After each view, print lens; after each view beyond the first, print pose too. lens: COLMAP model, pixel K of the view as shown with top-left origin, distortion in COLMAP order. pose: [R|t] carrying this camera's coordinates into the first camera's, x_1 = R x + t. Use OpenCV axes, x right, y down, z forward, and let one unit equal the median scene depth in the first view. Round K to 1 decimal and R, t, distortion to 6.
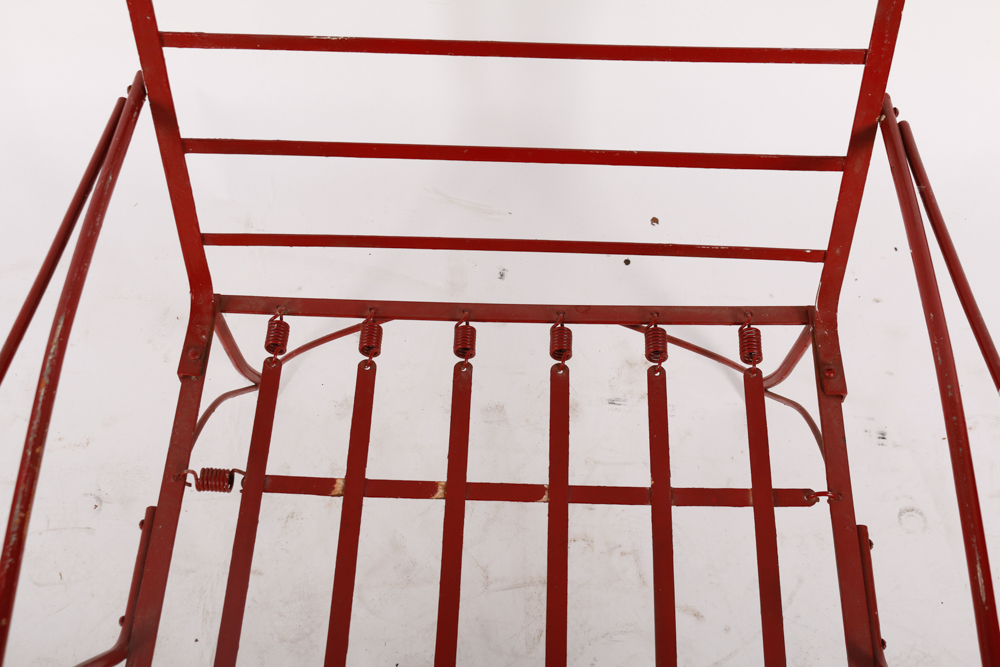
lens RADIAL K [[1241.7, 0, 500.0], [0, 1241.7, 333.5], [0, 0, 1]] dist [-0.074149, 0.032370]
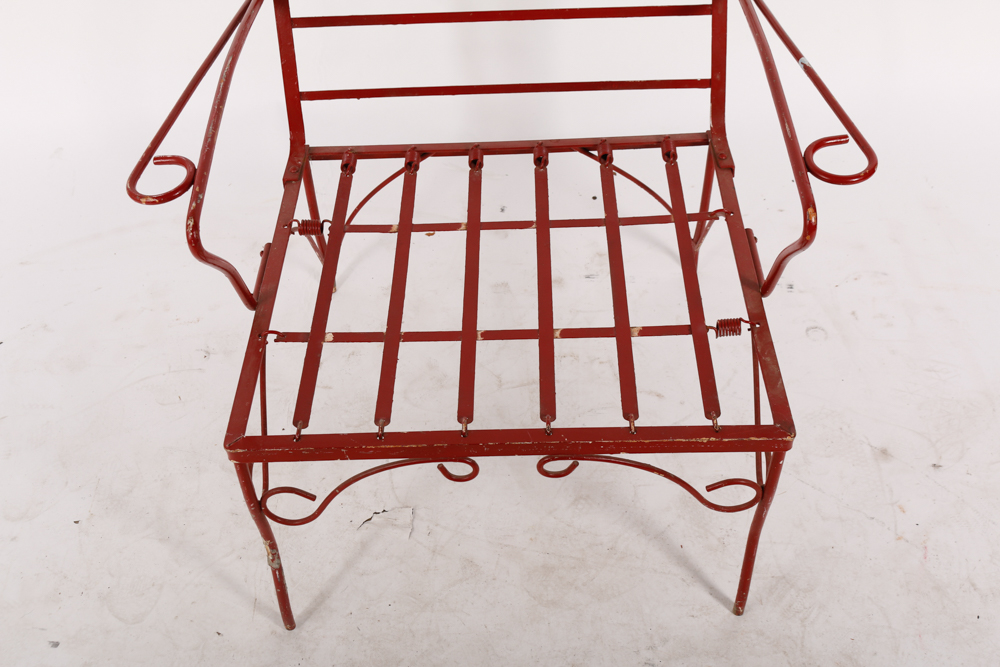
lens RADIAL K [[1279.1, 0, 500.0], [0, 1279.1, 333.5], [0, 0, 1]] dist [-0.076486, 0.051118]
pose [[0.998856, -0.047790, -0.001791, -0.007008], [0.045328, 0.958006, -0.283143, 0.654455], [0.015248, 0.282738, 0.959076, -0.410625]]
